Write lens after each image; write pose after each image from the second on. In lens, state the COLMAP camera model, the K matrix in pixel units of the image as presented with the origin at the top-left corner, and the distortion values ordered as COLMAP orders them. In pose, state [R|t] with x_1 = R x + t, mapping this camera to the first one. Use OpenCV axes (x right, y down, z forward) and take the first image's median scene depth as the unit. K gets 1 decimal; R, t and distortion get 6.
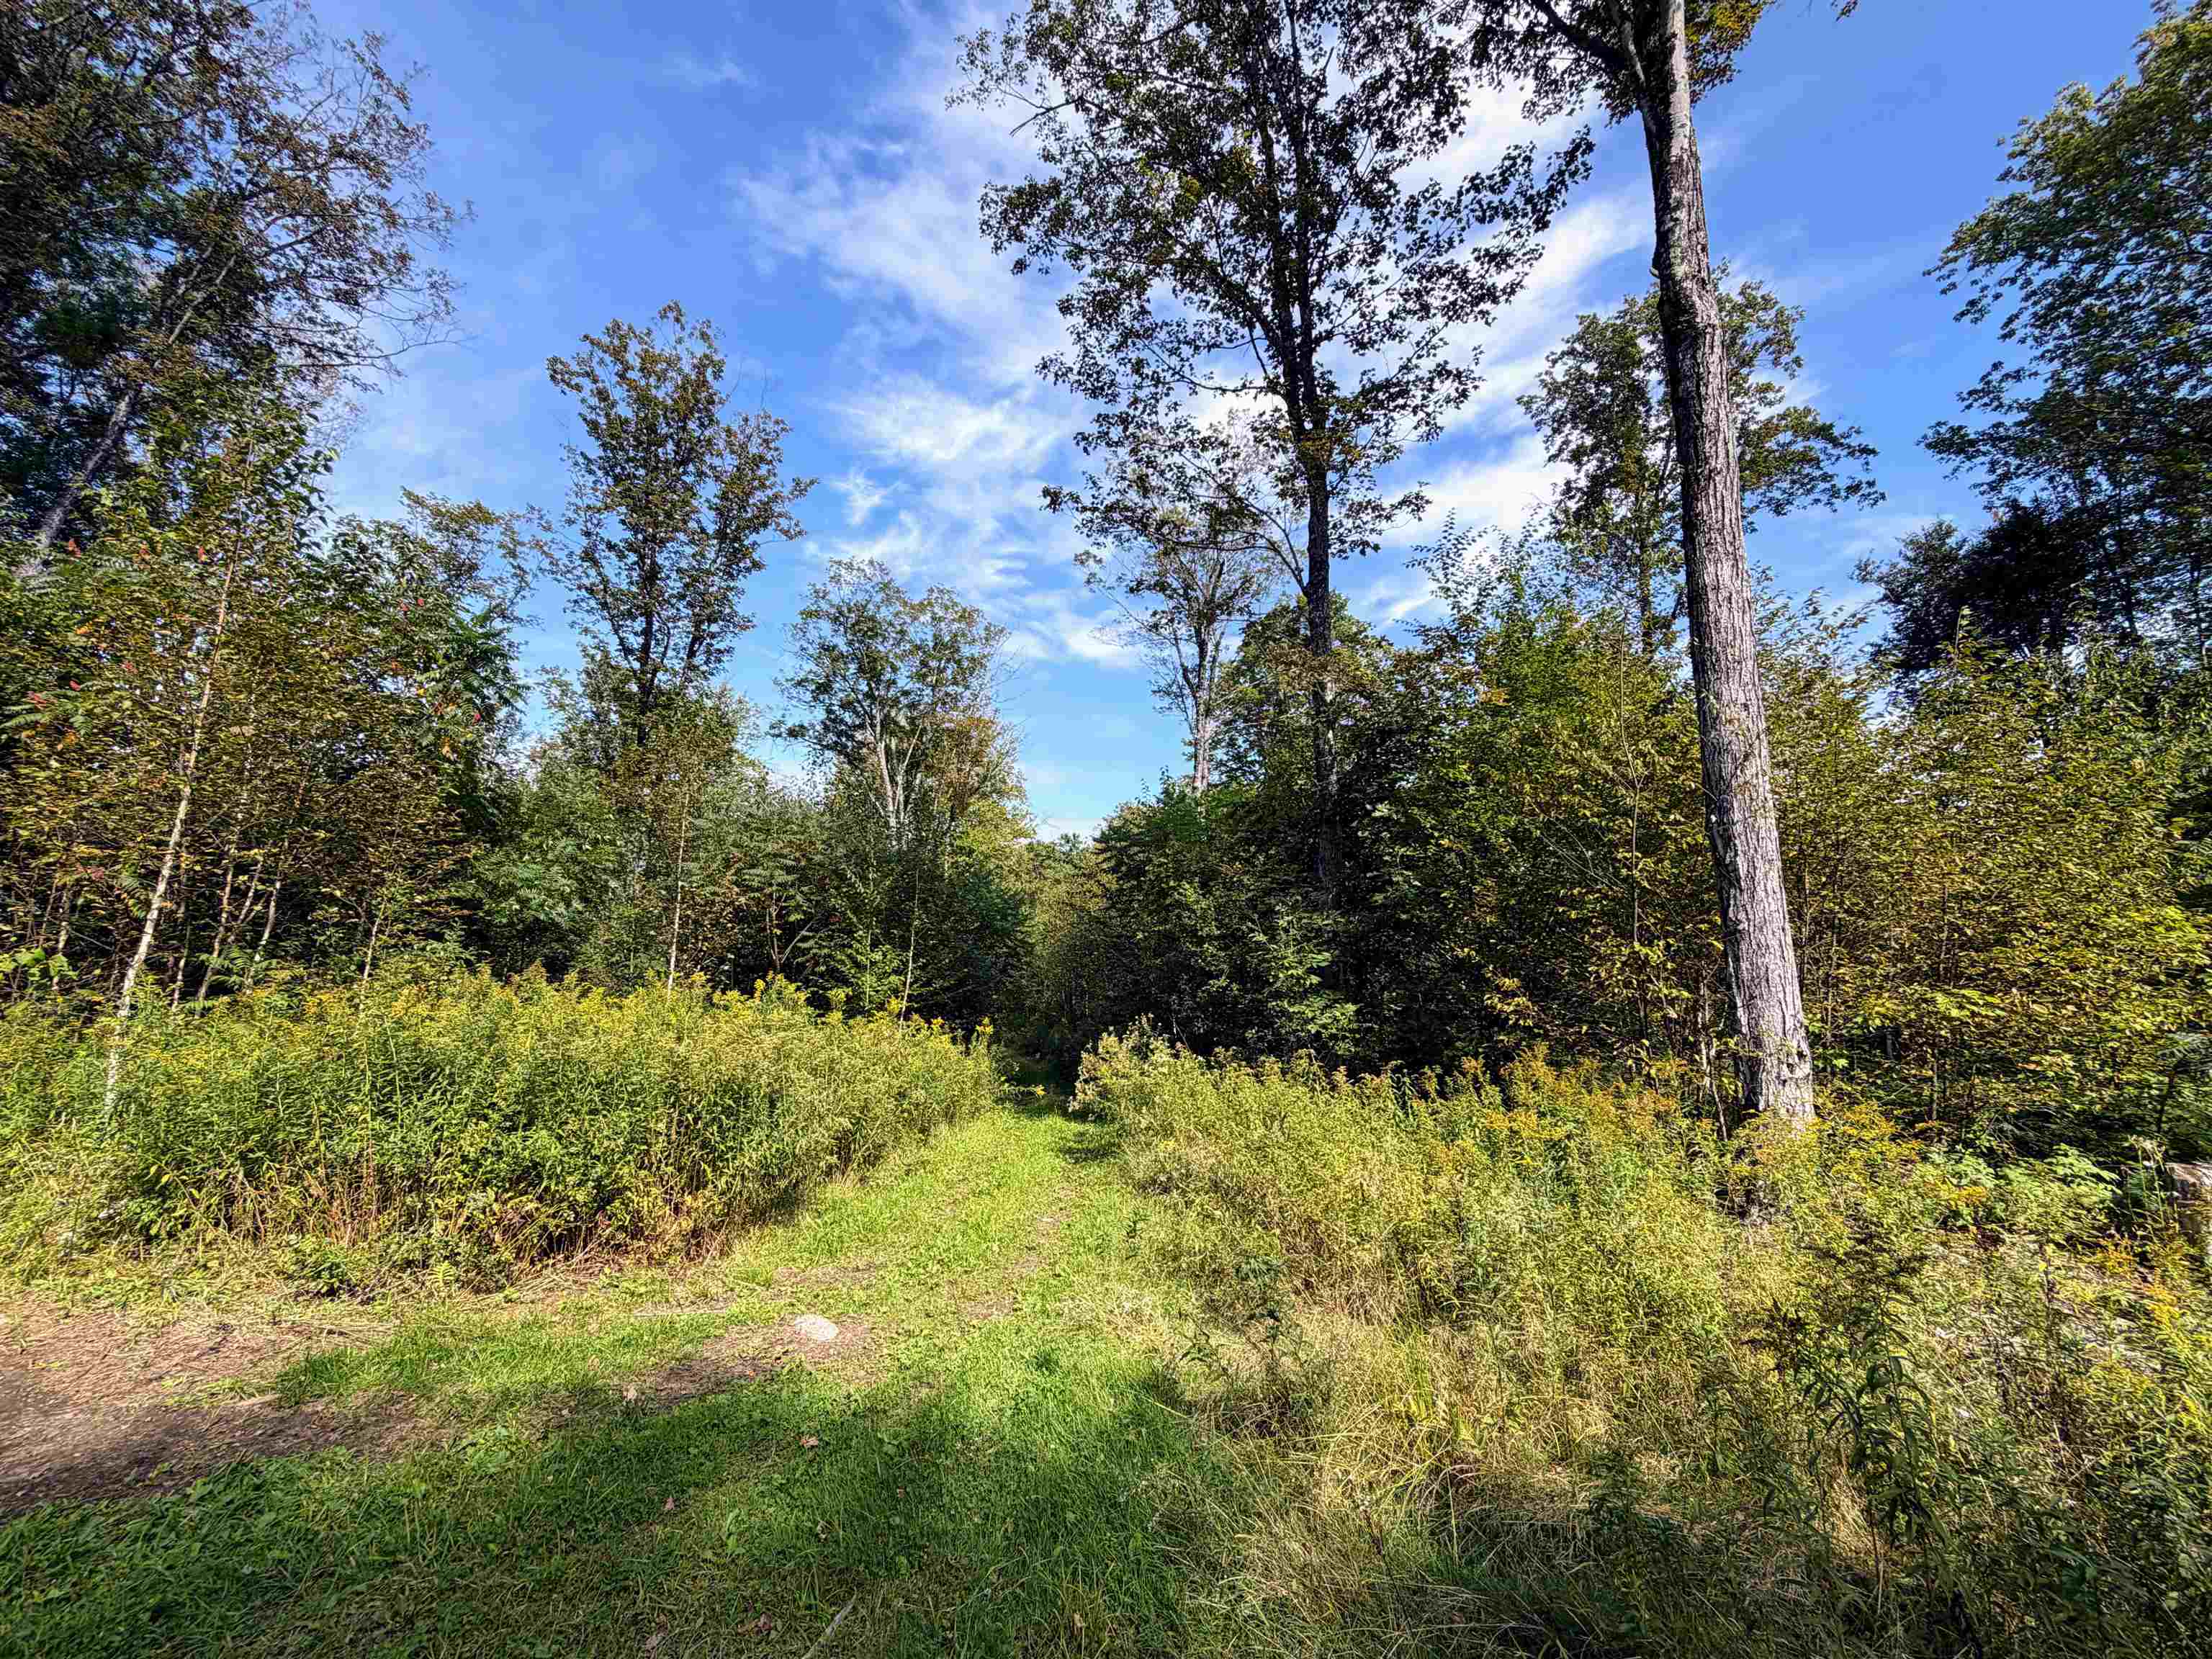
lens RADIAL K [[880.5, 0, 1099.9], [0, 880.5, 831.1], [0, 0, 1]] dist [-0.000908, 0.000165]
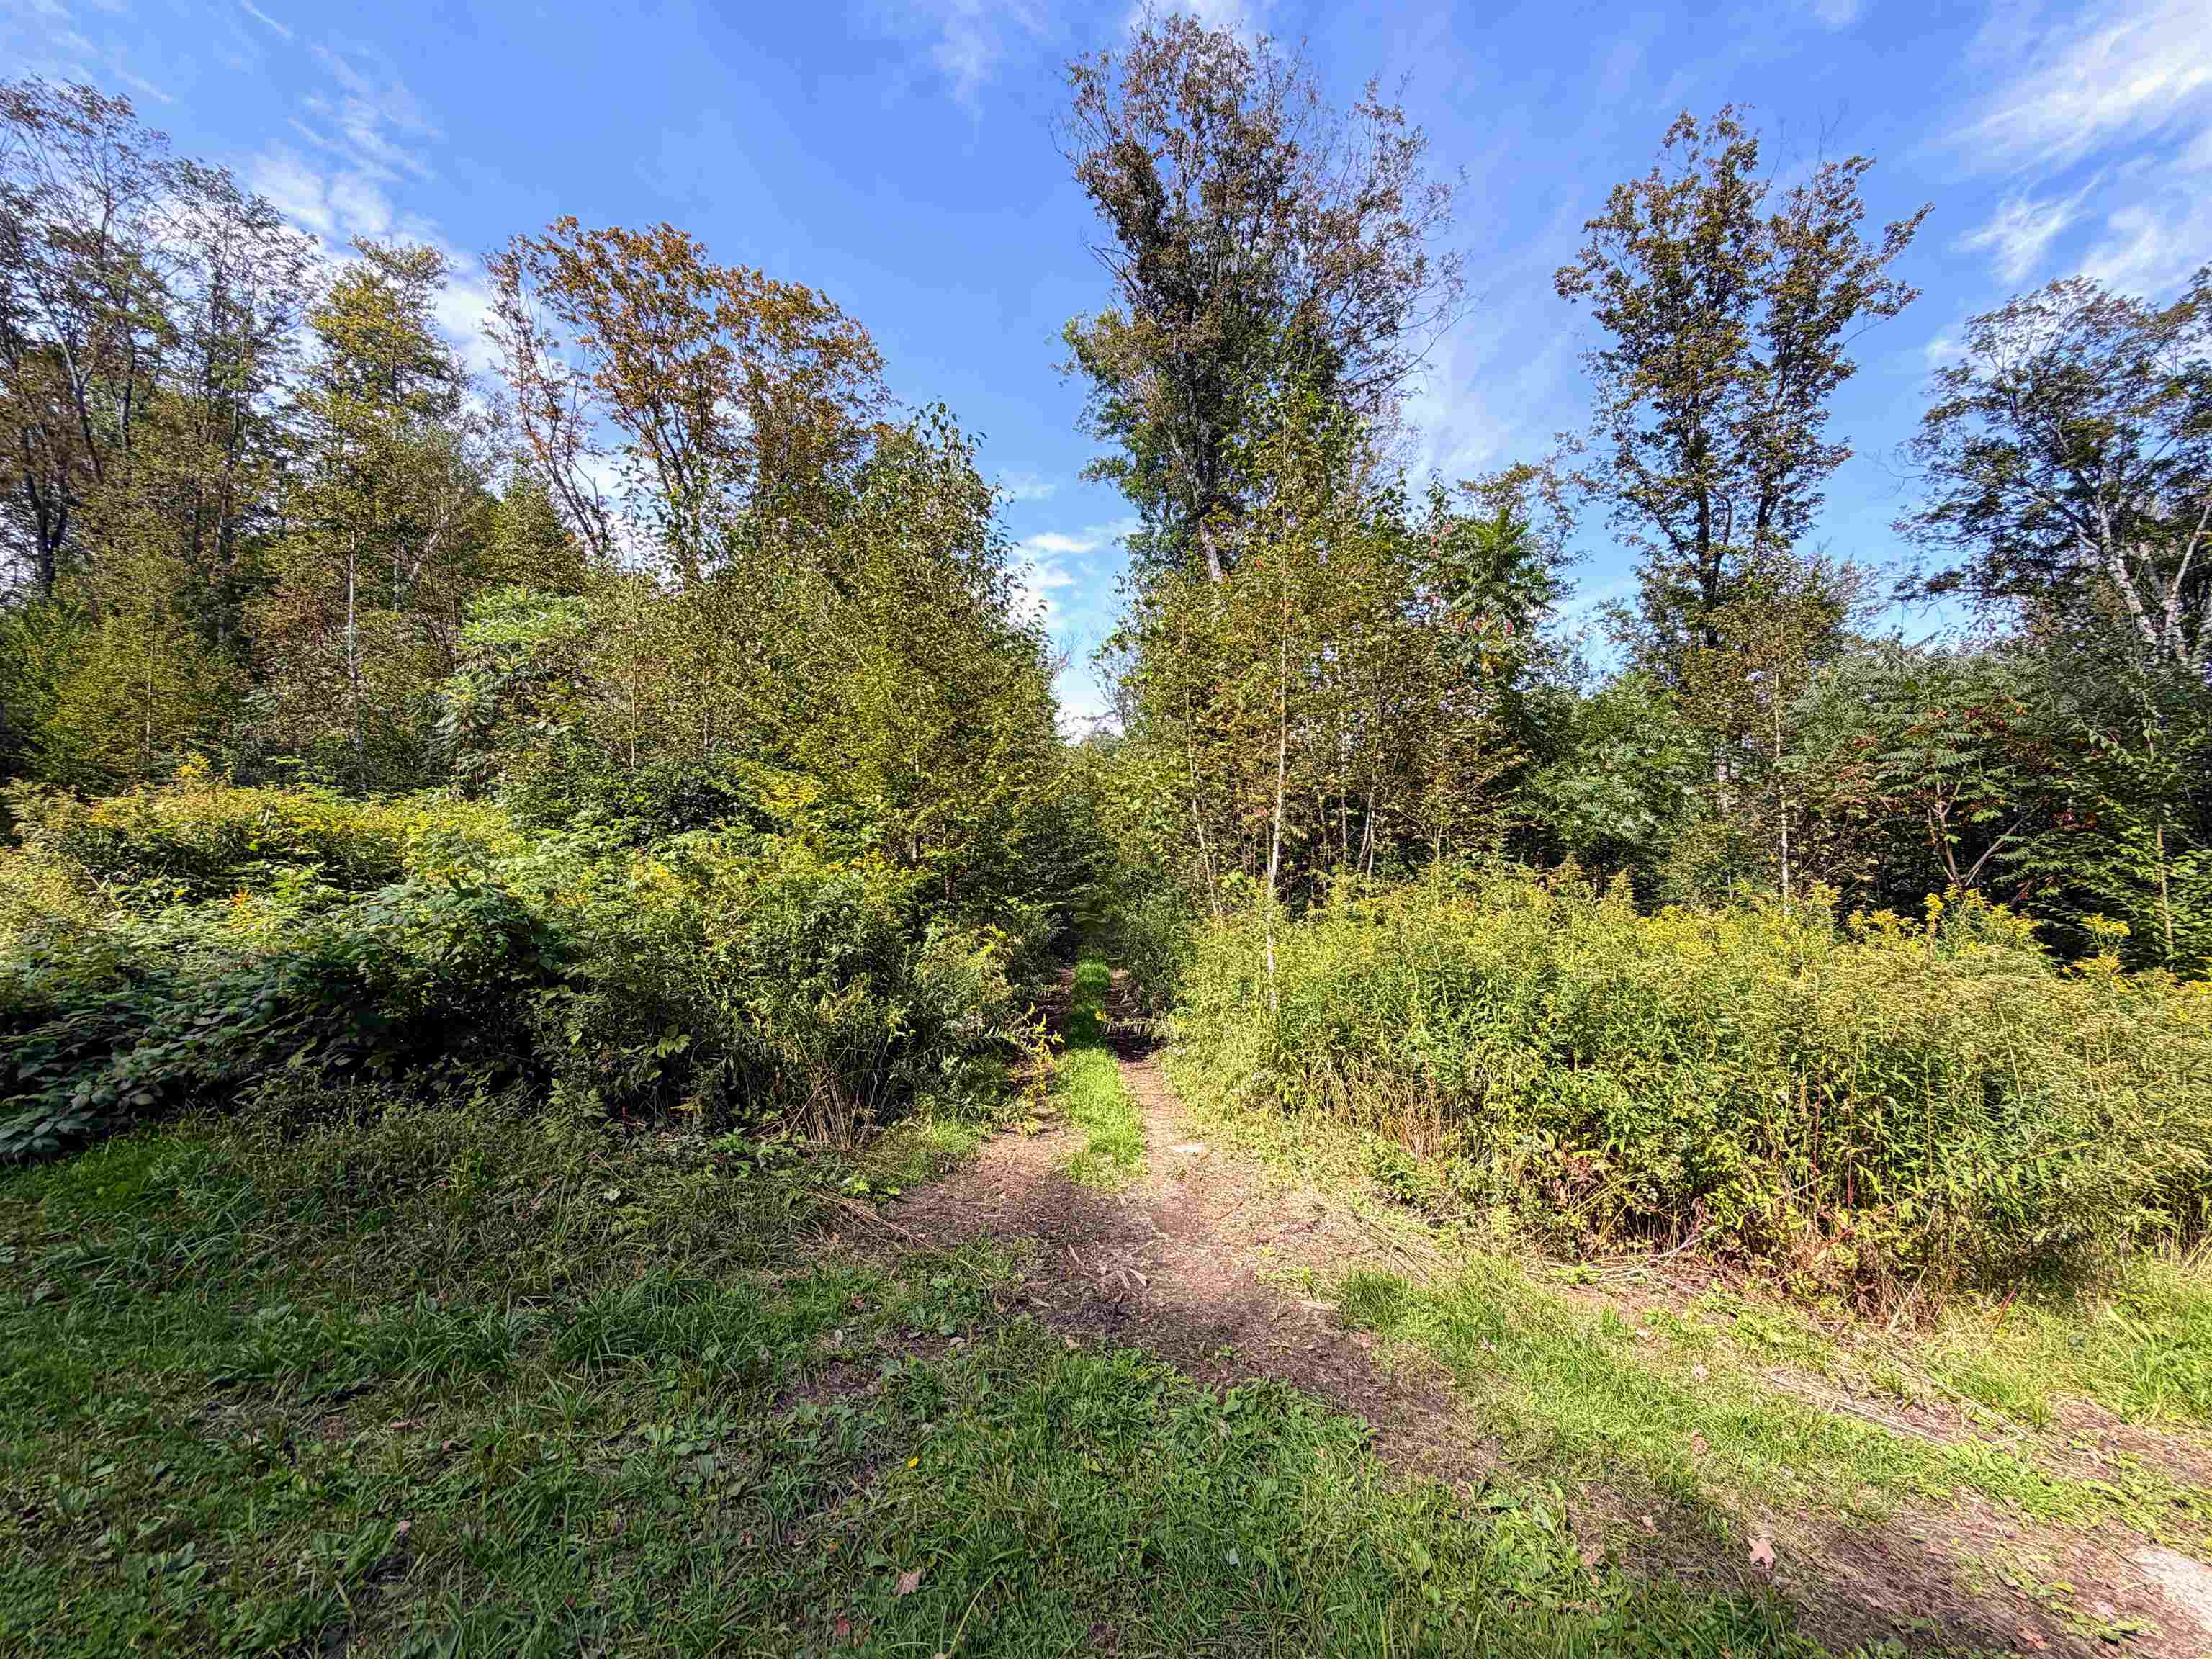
lens RADIAL K [[880.5, 0, 1099.9], [0, 880.5, 831.1], [0, 0, 1]] dist [-0.000908, 0.000165]
pose [[0.440417, -0.071420, -0.894948, -0.047006], [0.129832, 0.991419, -0.015227, 0.033152], [0.888356, -0.109487, 0.445910, 0.110743]]
